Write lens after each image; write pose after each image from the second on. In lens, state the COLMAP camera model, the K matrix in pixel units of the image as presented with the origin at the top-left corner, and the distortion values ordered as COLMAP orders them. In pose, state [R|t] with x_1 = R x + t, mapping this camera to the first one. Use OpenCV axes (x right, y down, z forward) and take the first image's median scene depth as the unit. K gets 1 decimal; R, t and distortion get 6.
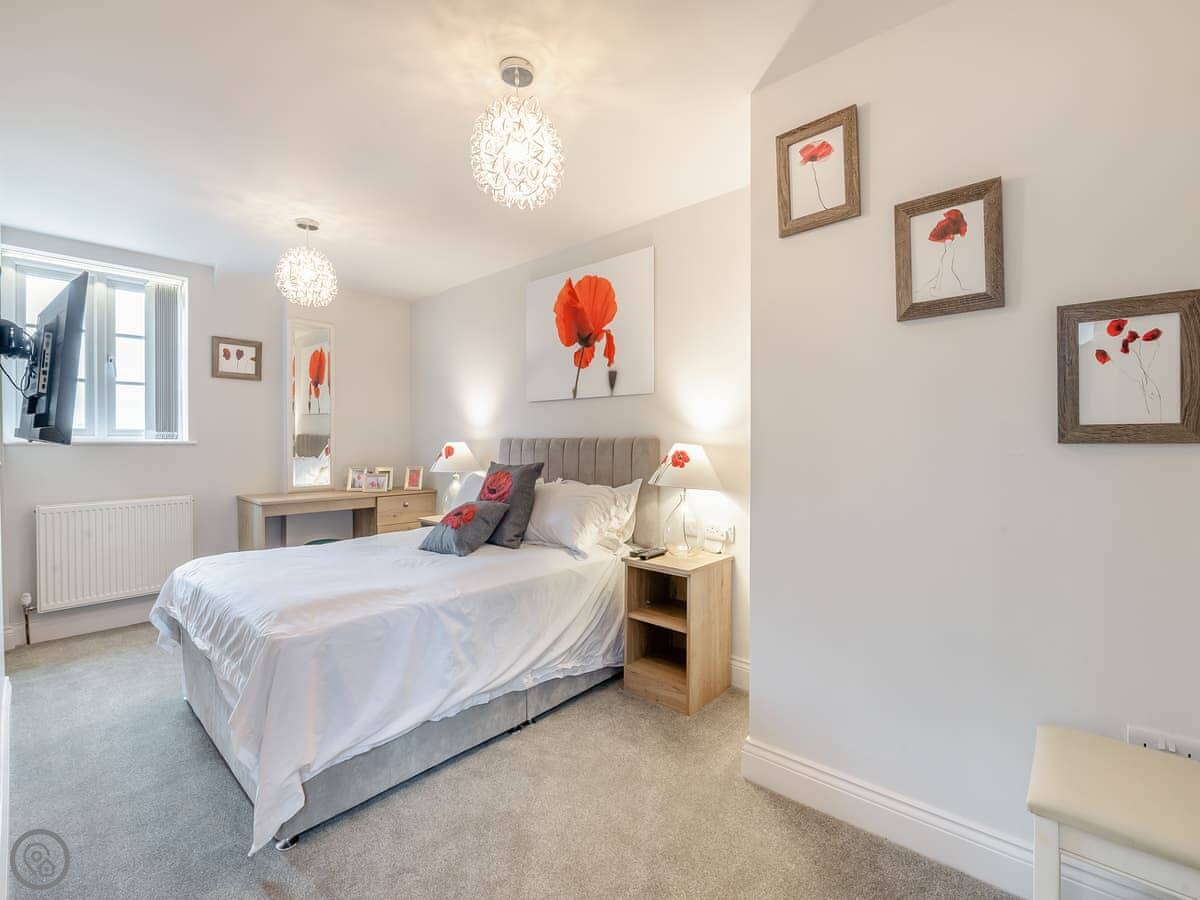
lens RADIAL K [[541.2, 0, 601.3], [0, 541.2, 440.3], [0, 0, 1]] dist [-0.001925, -0.000444]
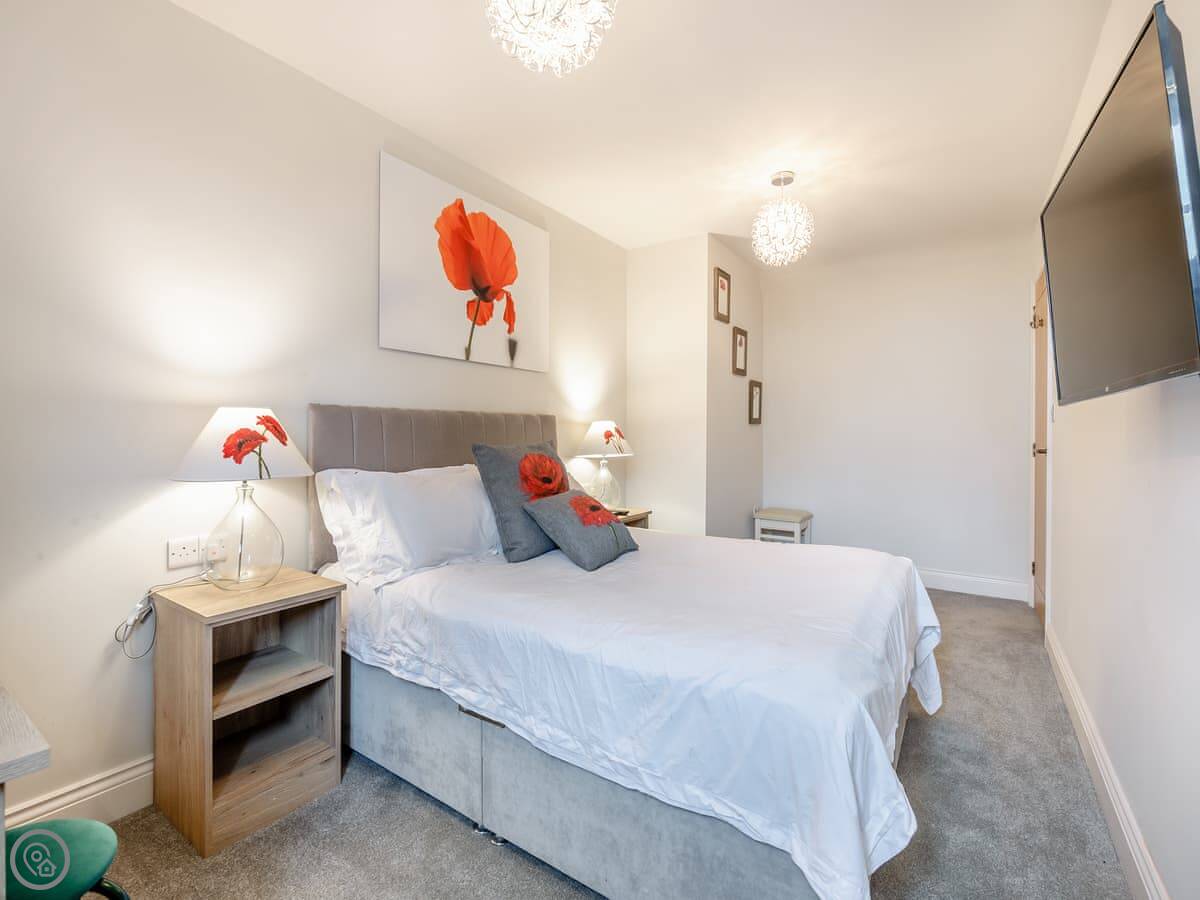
lens RADIAL K [[541.2, 0, 601.3], [0, 541.2, 440.3], [0, 0, 1]] dist [-0.001925, -0.000444]
pose [[-0.146560, -0.010116, 0.989150, -0.875218], [-0.004339, 0.999945, 0.009583, 0.030348], [-0.989192, -0.002888, -0.146596, 0.955412]]
